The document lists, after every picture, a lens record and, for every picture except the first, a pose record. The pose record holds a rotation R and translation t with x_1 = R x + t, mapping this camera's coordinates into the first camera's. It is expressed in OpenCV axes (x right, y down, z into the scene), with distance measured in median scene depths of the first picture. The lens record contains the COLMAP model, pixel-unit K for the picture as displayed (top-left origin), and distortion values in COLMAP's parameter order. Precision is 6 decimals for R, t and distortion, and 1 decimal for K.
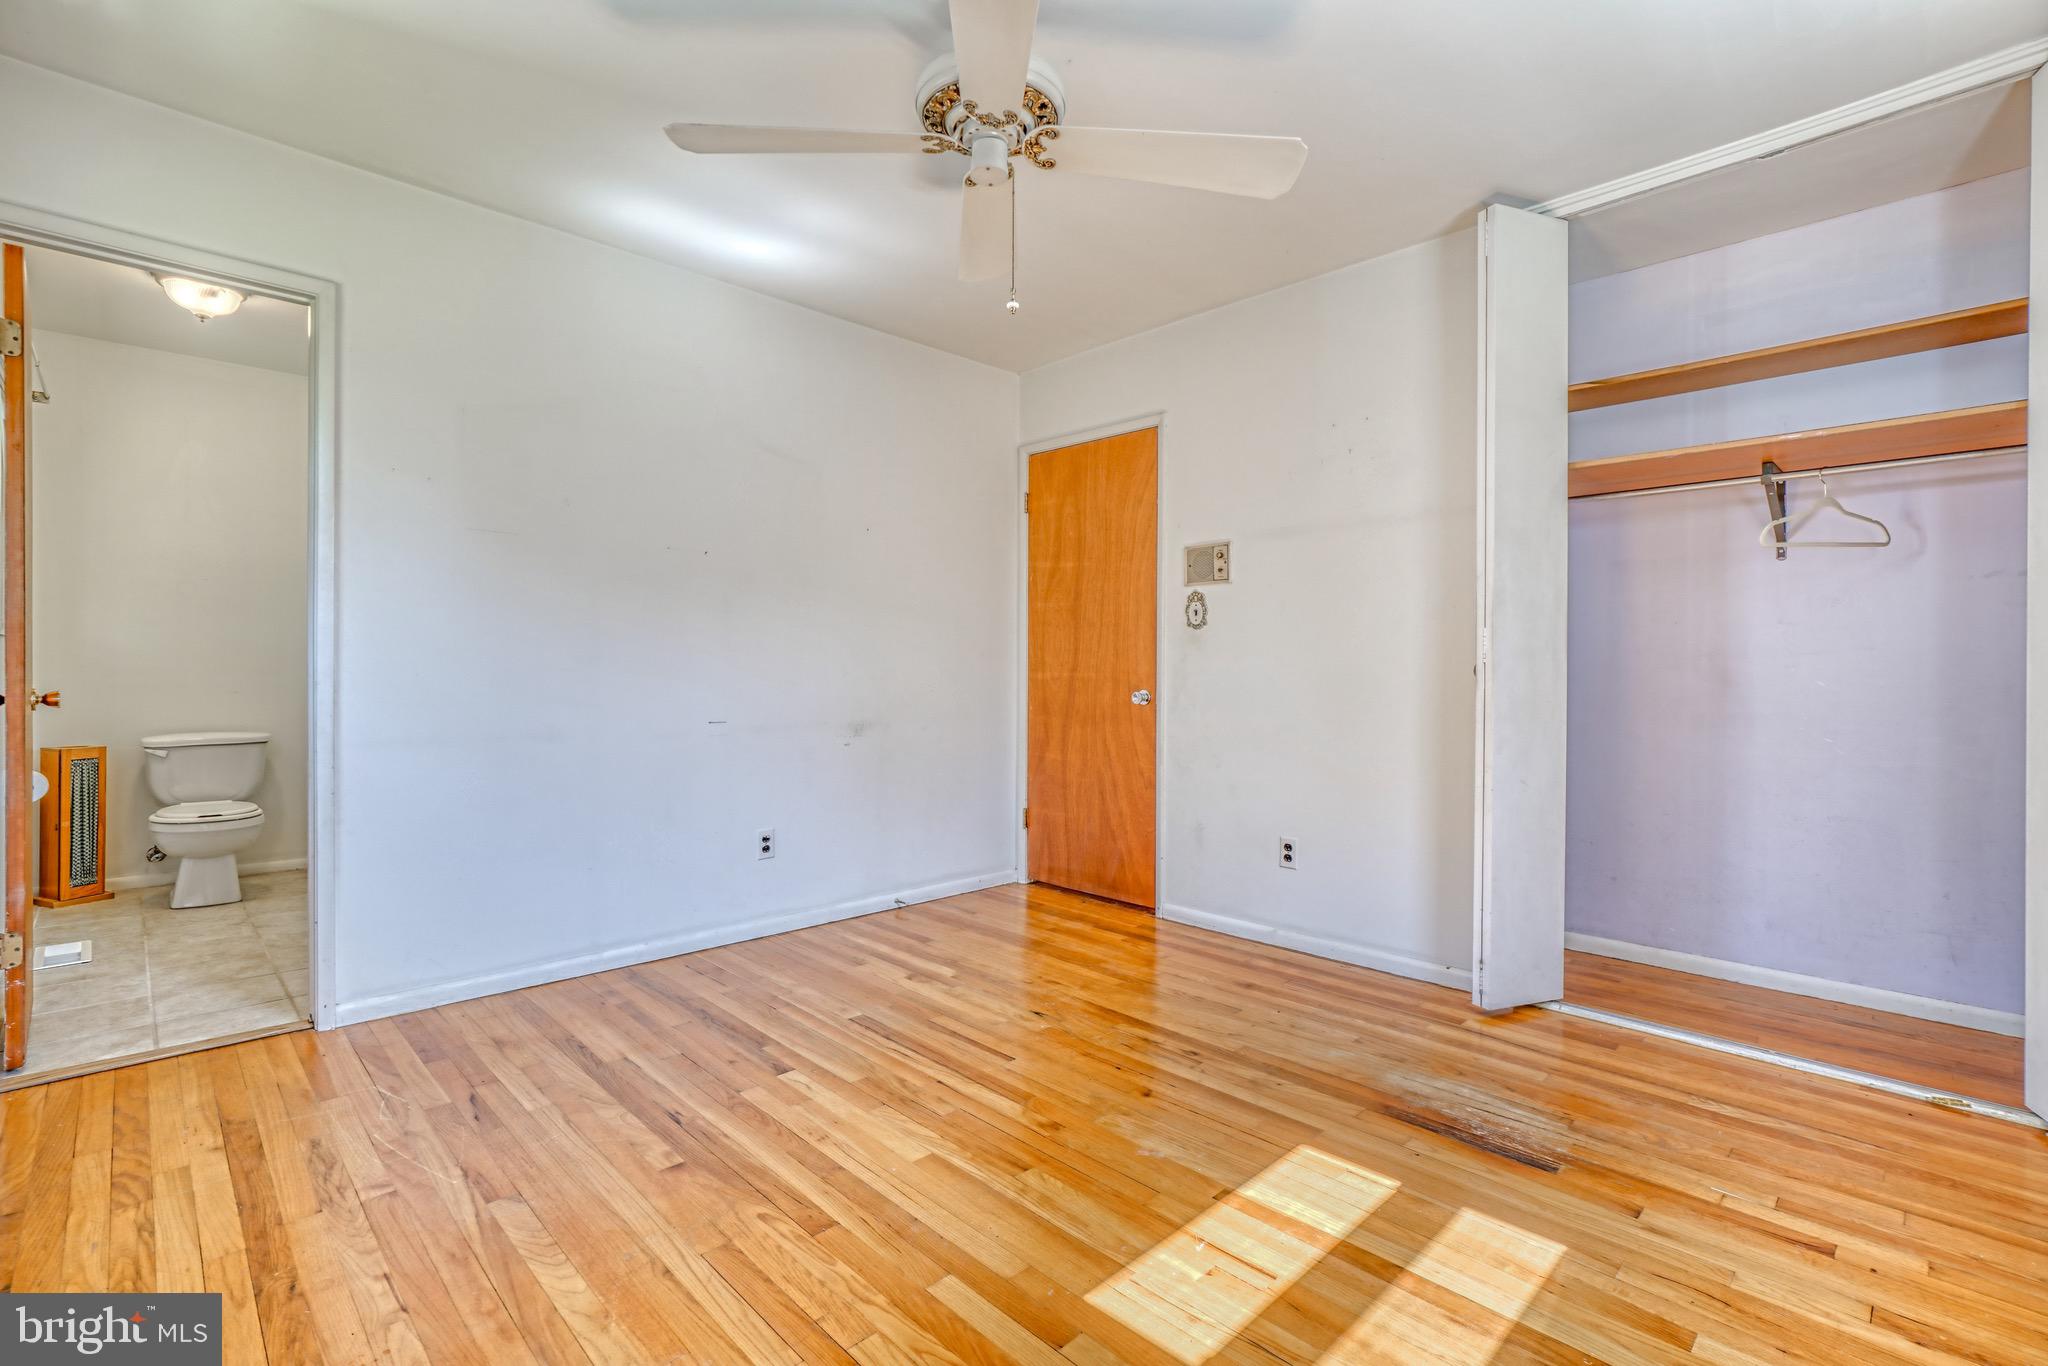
lens RADIAL K [[913.1, 0, 999.3], [0, 913.1, 665.2], [0, 0, 1]] dist [-0.009501, 0.002756]
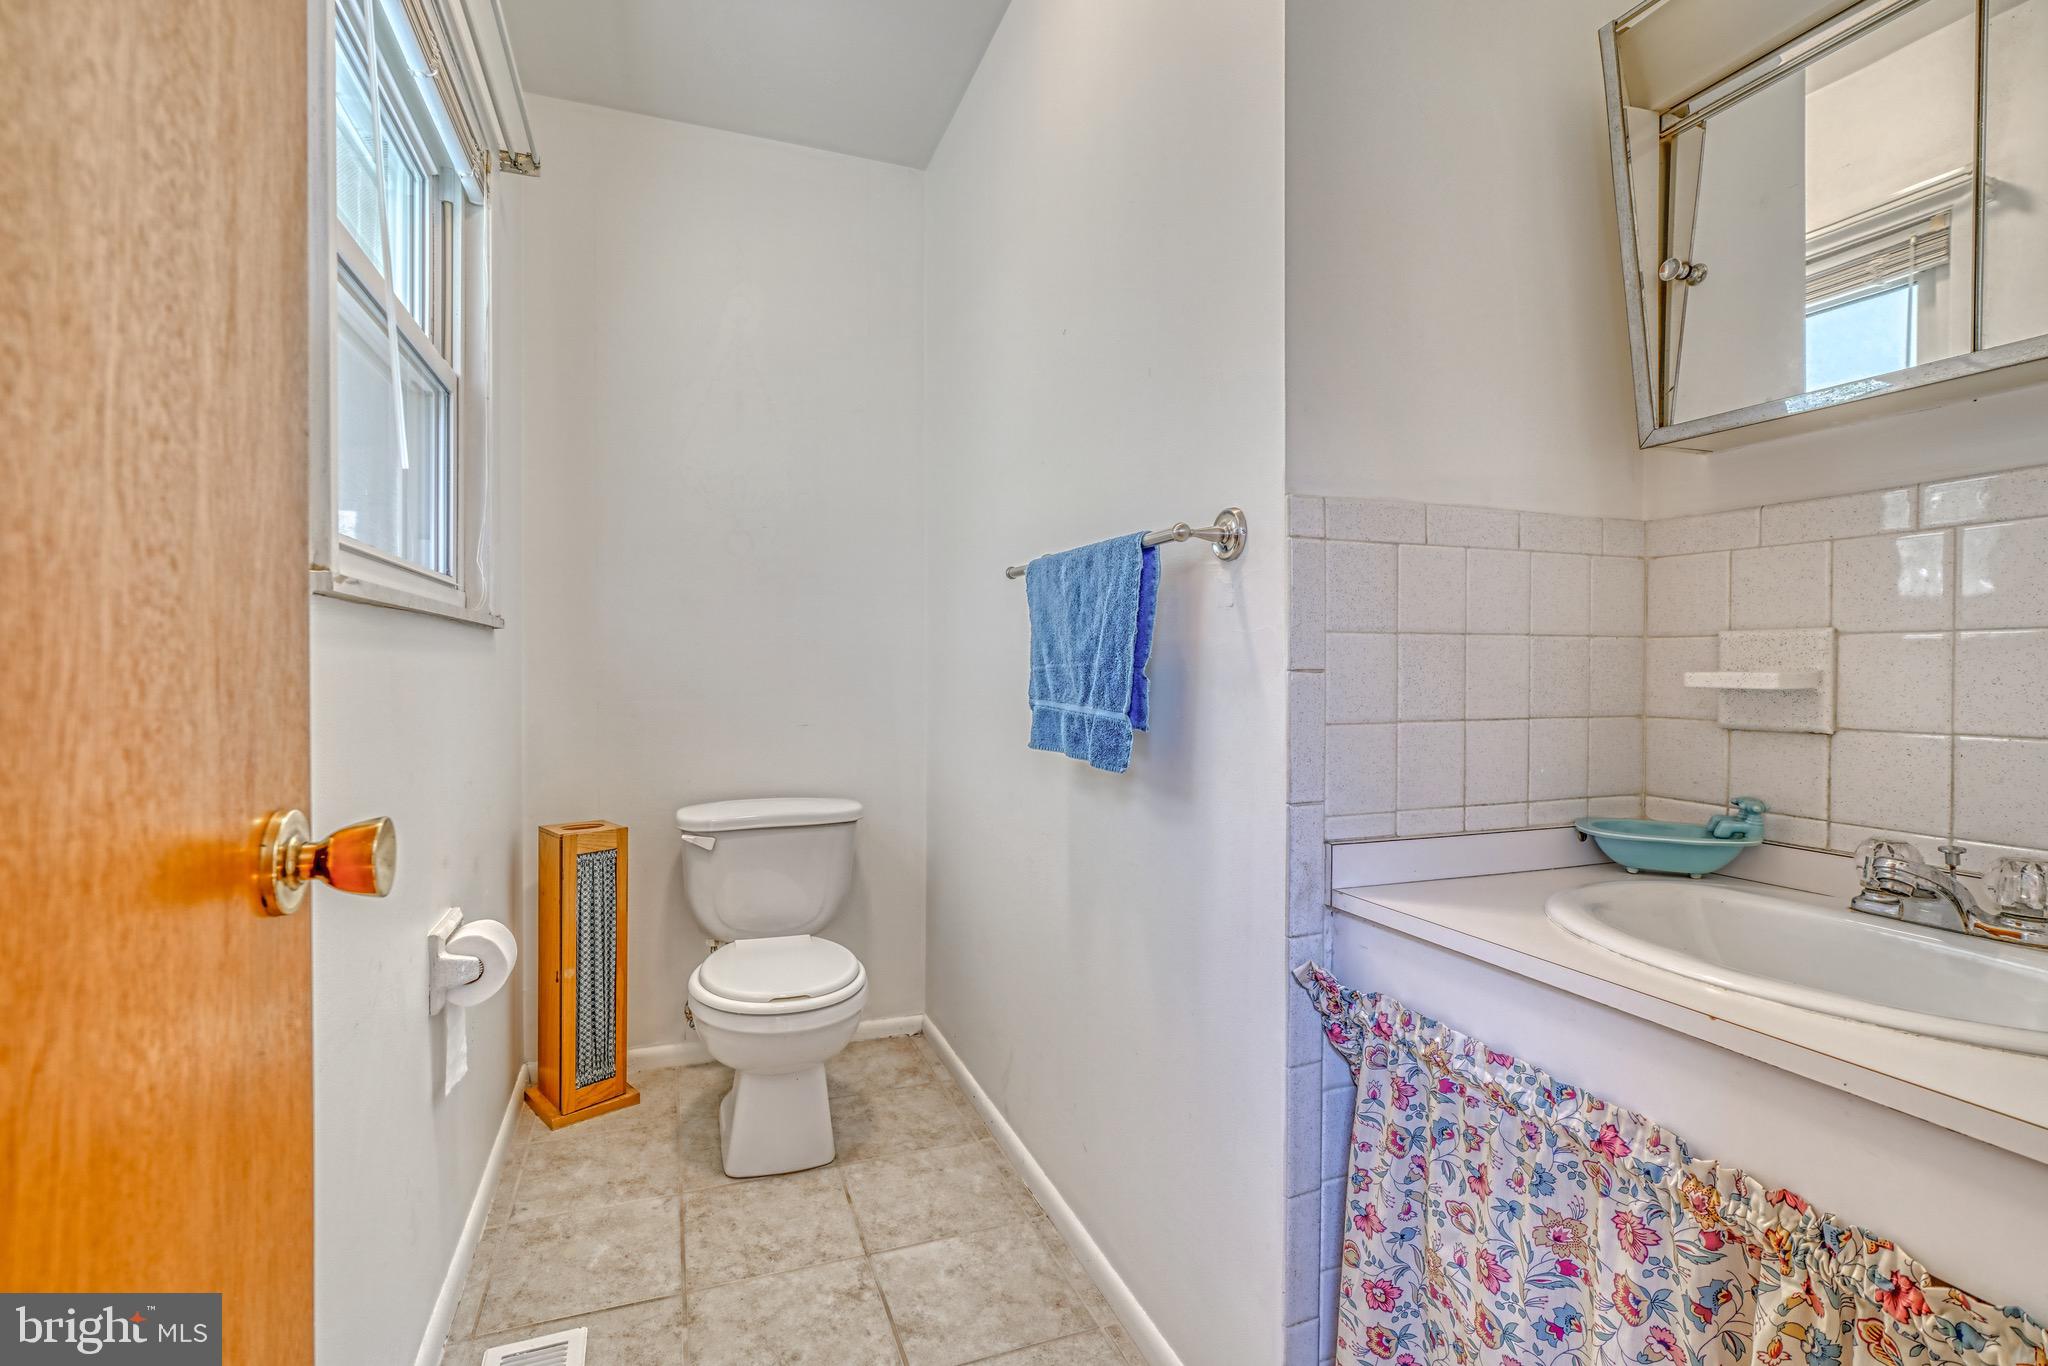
lens RADIAL K [[913.1, 0, 1020.4], [0, 913.1, 690.7], [0, 0, 1]] dist [-0.009501, 0.002756]
pose [[0.923062, 0.007724, -0.384573, -0.502585], [-0.004012, 0.999937, 0.010453, -0.001491], [0.384630, -0.008106, 0.923035, 0.529081]]
